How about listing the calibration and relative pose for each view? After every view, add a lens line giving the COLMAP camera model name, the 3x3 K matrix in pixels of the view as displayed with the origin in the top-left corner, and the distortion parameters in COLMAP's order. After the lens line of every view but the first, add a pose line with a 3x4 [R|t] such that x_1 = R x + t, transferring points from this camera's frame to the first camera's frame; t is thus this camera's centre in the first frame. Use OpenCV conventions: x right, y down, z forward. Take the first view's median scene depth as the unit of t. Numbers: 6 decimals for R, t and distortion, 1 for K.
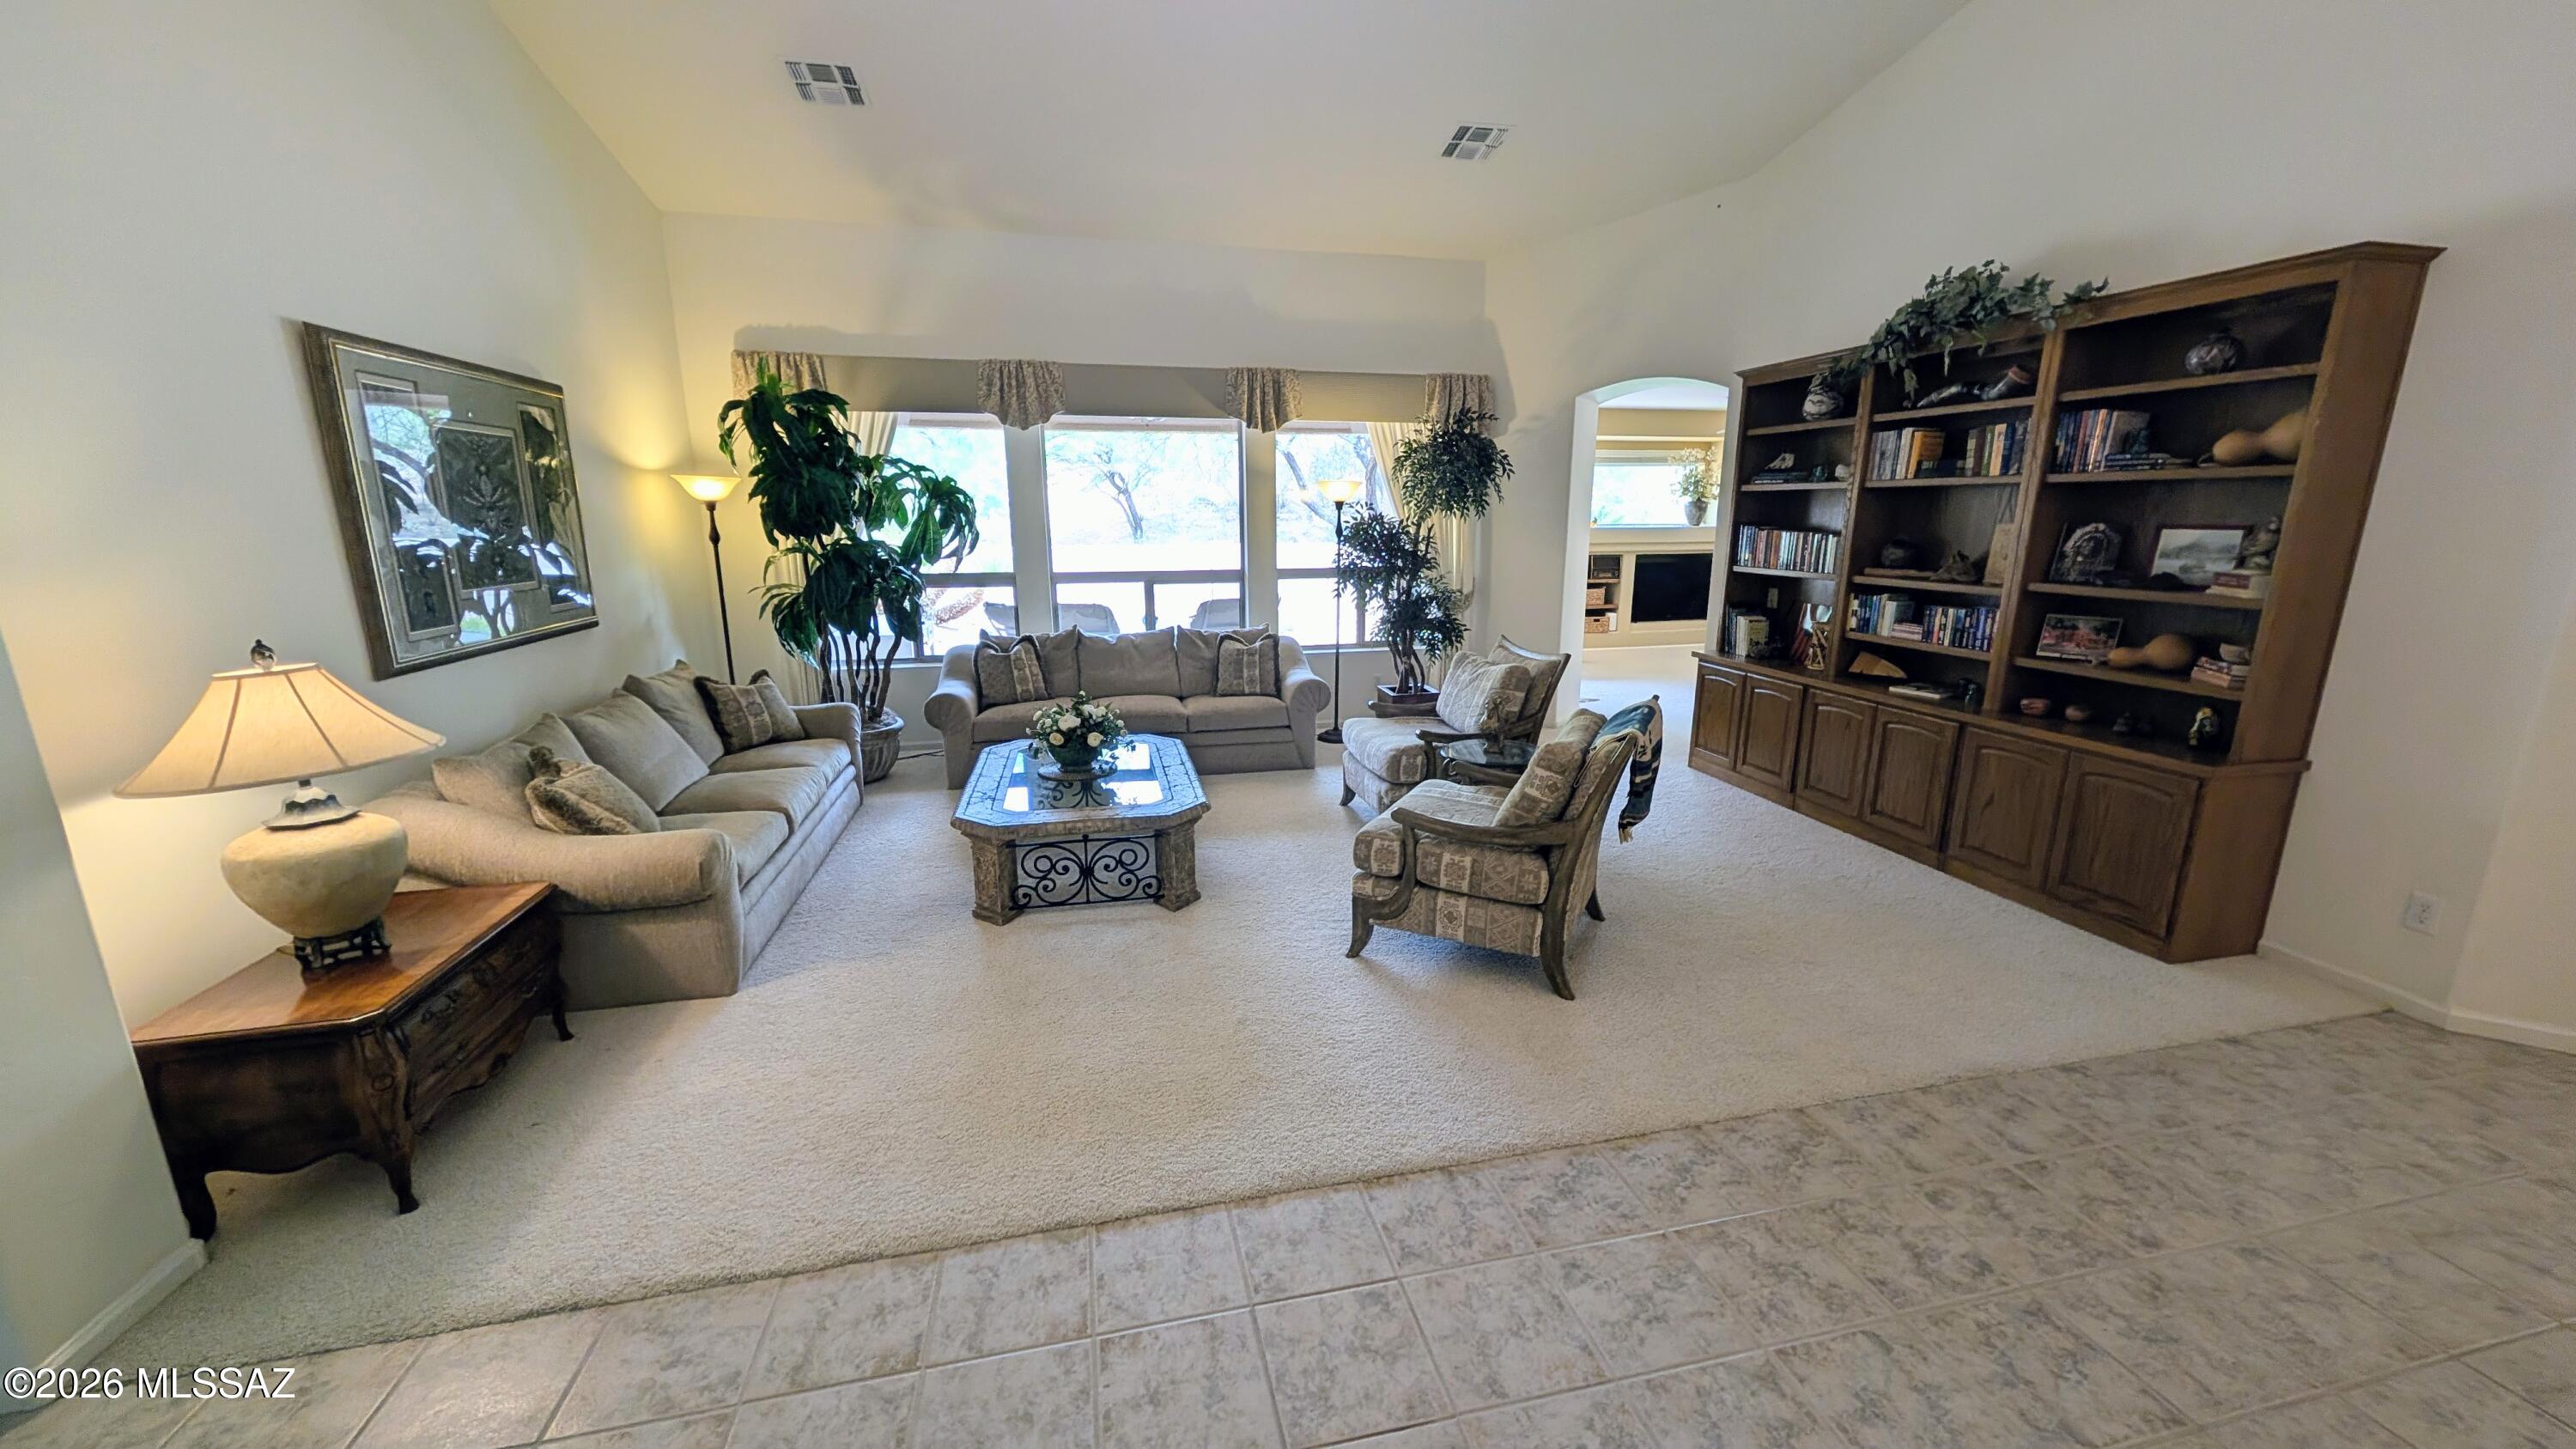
lens RADIAL K [[938.6, 0, 1287.0], [0, 938.6, 721.3], [0, 0, 1]] dist [0.003584, -0.000547]
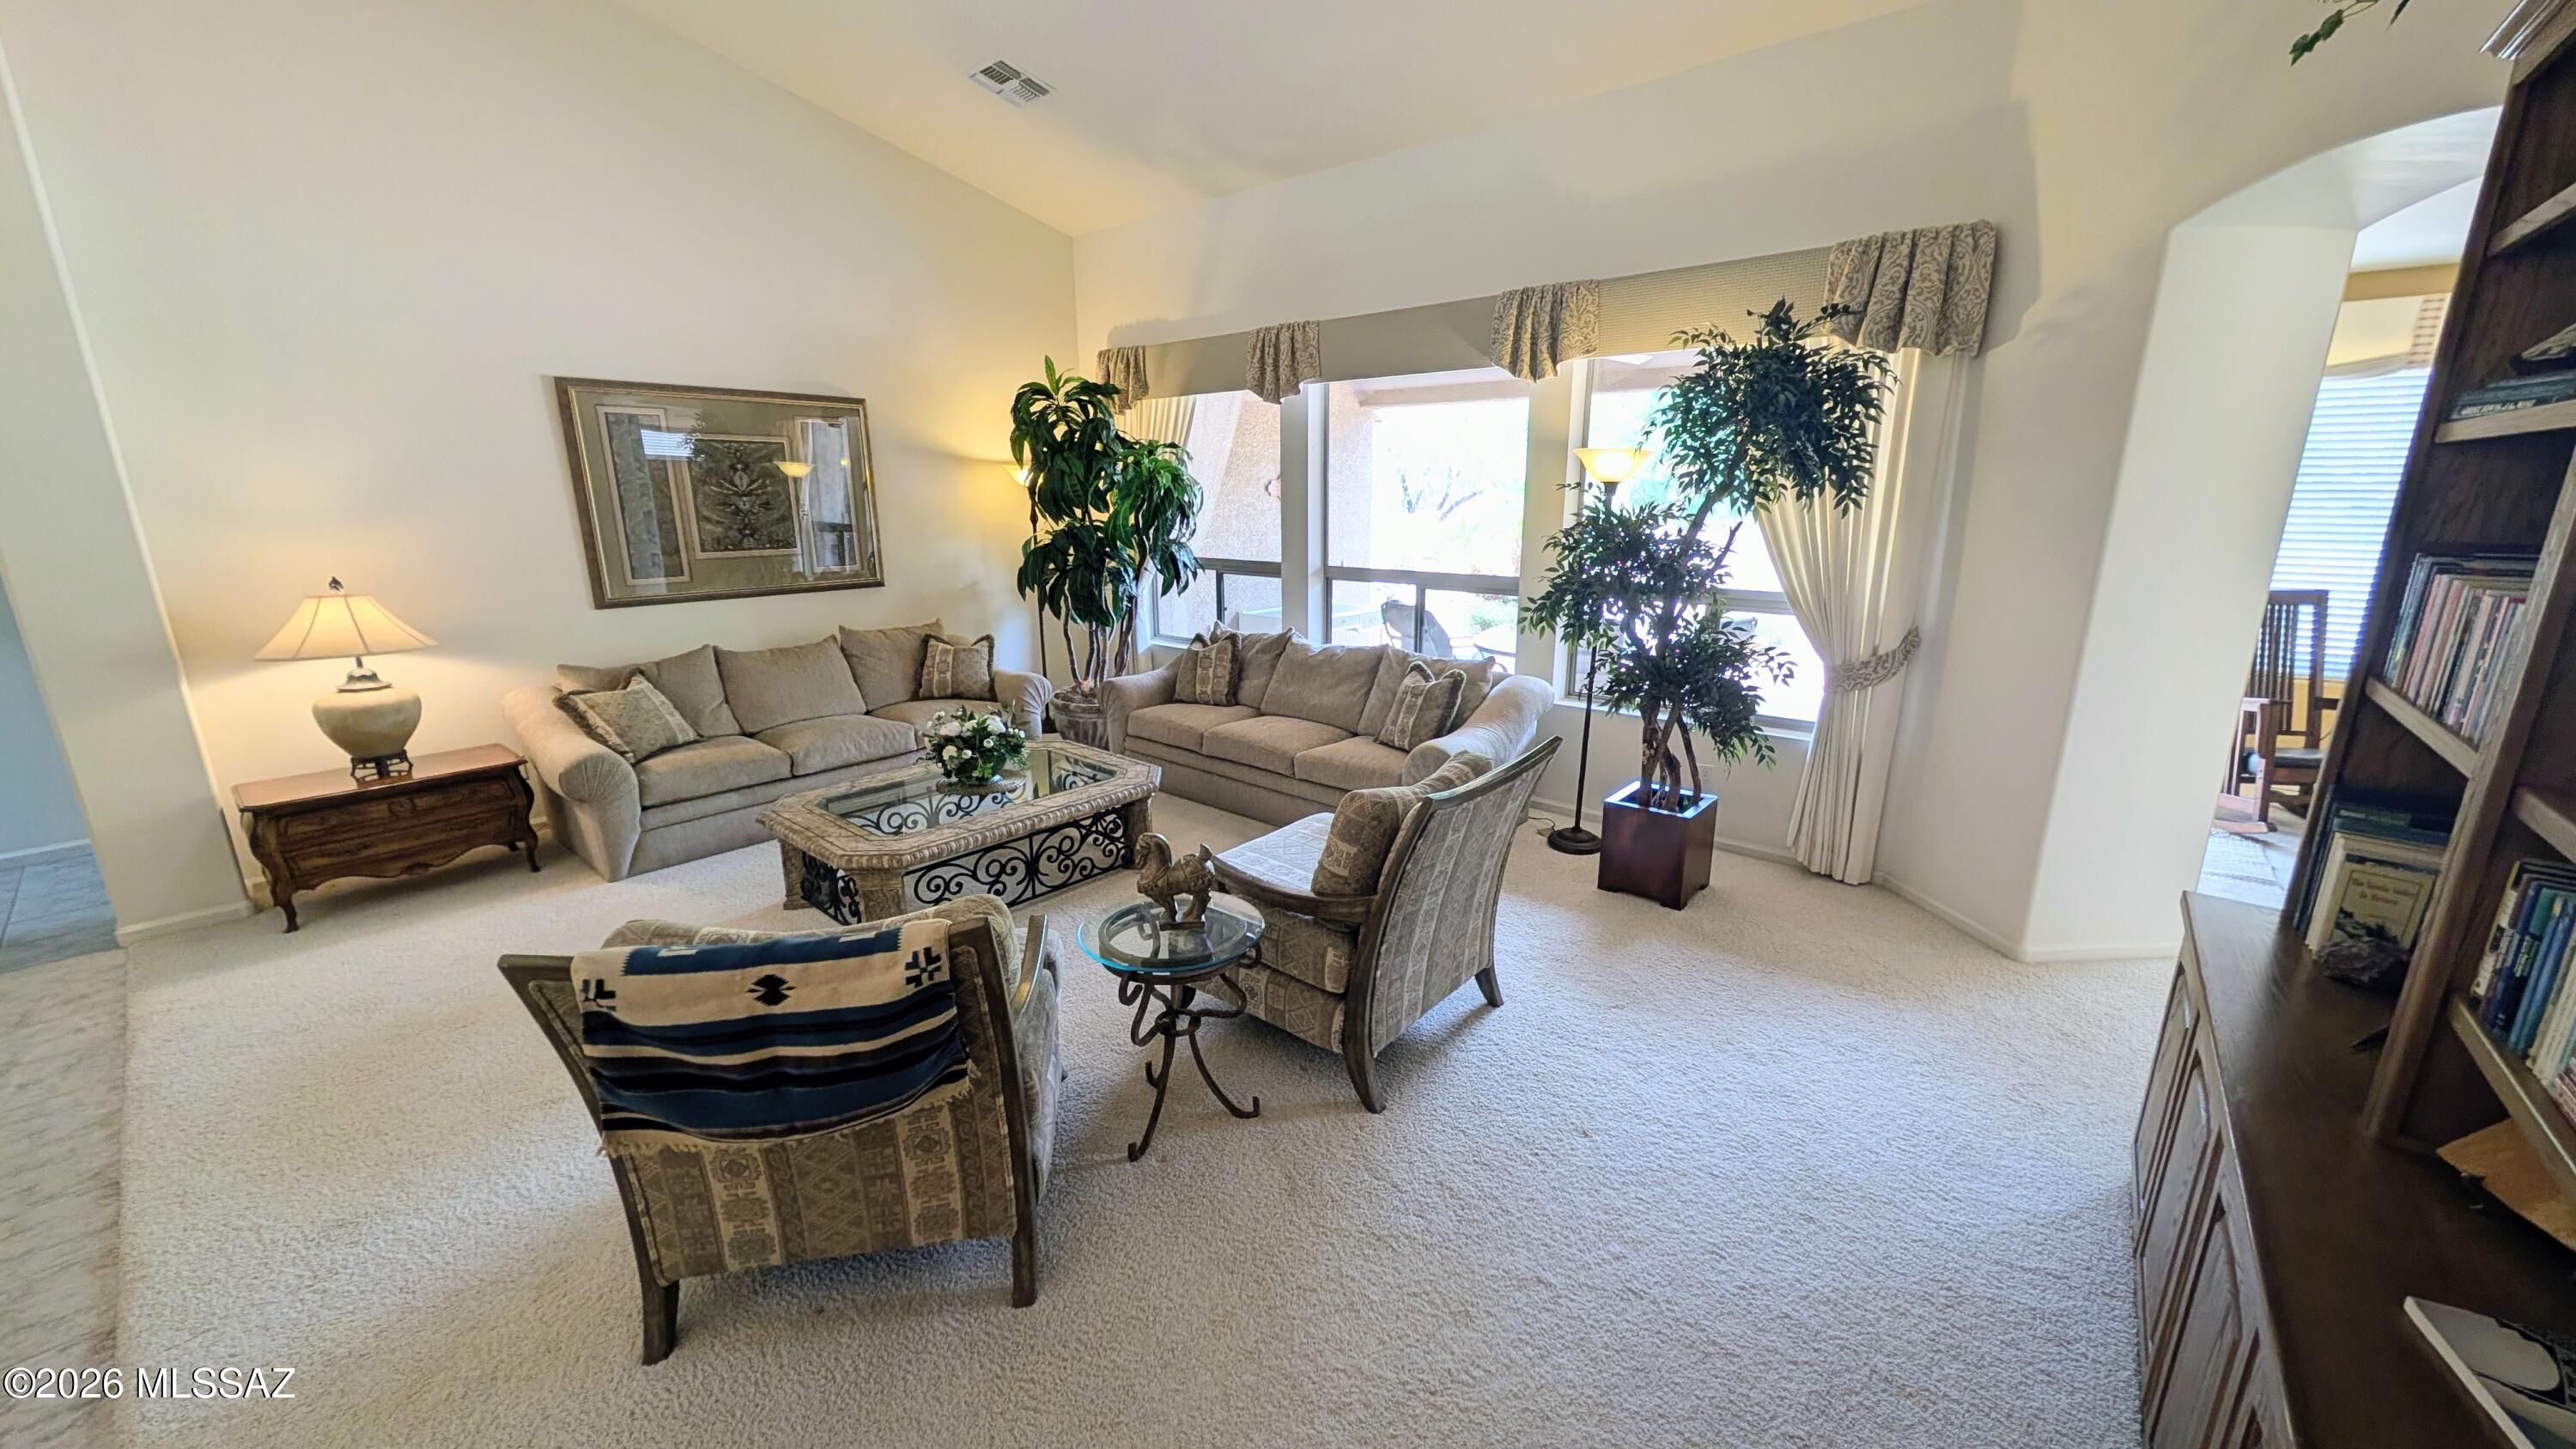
lens RADIAL K [[938.6, 0, 1294.7], [0, 938.6, 726.8], [0, 0, 1]] dist [0.003584, -0.000547]
pose [[0.608868, 0.193095, -0.769411, 0.480618], [-0.170387, 0.979118, 0.110889, -0.111825], [0.774756, 0.063581, 0.629055, 0.474411]]
